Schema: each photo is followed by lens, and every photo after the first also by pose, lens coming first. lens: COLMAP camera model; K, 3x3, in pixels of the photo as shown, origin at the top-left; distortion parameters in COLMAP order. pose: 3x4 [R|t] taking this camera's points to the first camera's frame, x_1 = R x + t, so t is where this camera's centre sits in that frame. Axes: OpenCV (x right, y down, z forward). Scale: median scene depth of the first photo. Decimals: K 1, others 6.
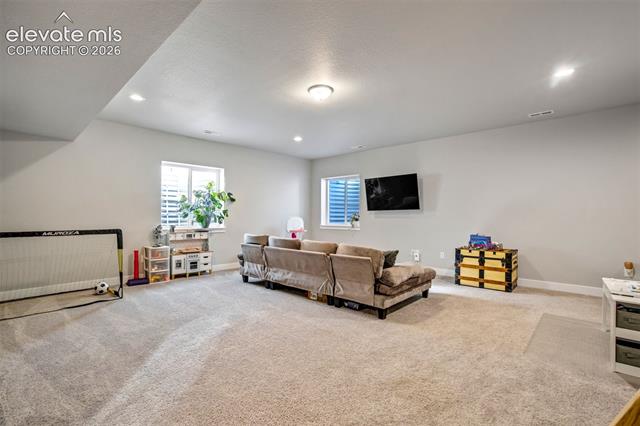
lens RADIAL K [[298.7, 0, 320.8], [0, 298.7, 213.4], [0, 0, 1]] dist [-0.021825, 0.010446]
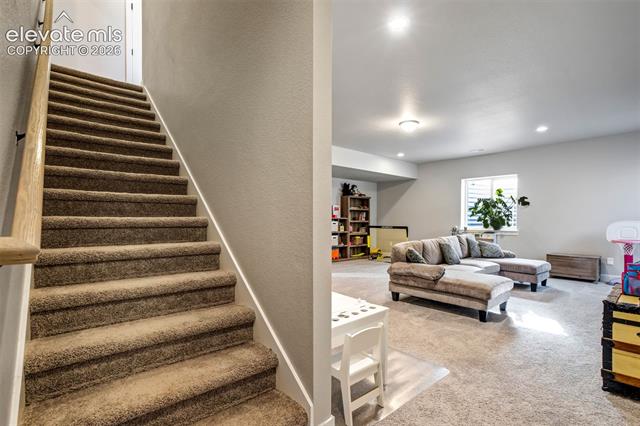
lens RADIAL K [[298.7, 0, 324.2], [0, 298.7, 226.4], [0, 0, 1]] dist [-0.021825, 0.010446]
pose [[-0.098451, 0.029746, -0.994697, 0.884500], [0.008329, 0.999543, 0.029067, -0.003572], [0.995107, -0.005424, -0.098653, 0.501706]]
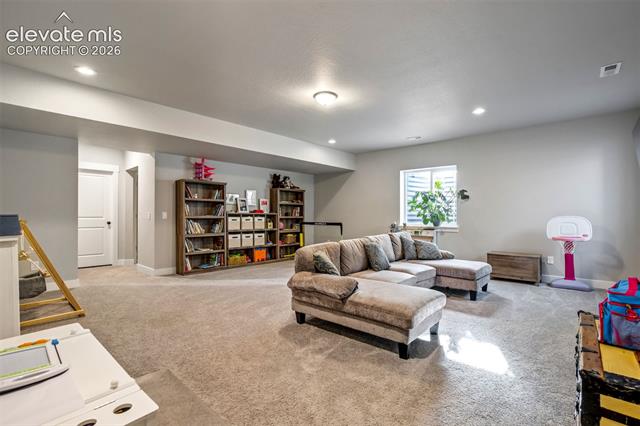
lens RADIAL K [[298.7, 0, 319.8], [0, 298.7, 213.2], [0, 0, 1]] dist [-0.021825, 0.010446]
pose [[0.028885, 0.000685, -0.999582, 0.699975], [0.007978, 0.999968, 0.000916, -0.001332], [0.999551, -0.008001, 0.028879, 0.620243]]
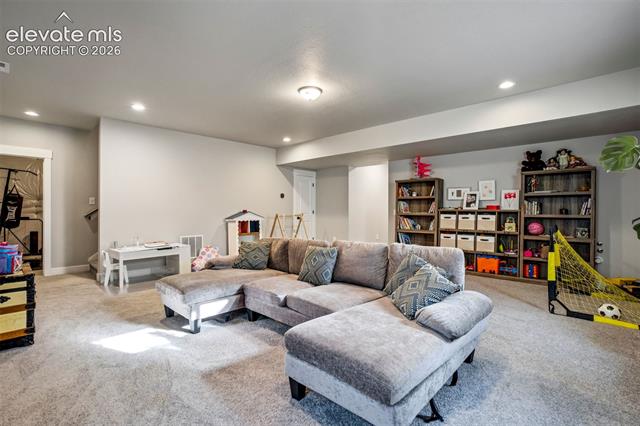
lens RADIAL K [[298.7, 0, 331.4], [0, 298.7, 210.7], [0, 0, 1]] dist [-0.021825, 0.010446]
pose [[-0.999934, -0.001369, -0.011418, -0.040155], [-0.001228, 0.999924, -0.012296, 0.012609], [0.011434, -0.012282, -0.999859, 1.340928]]
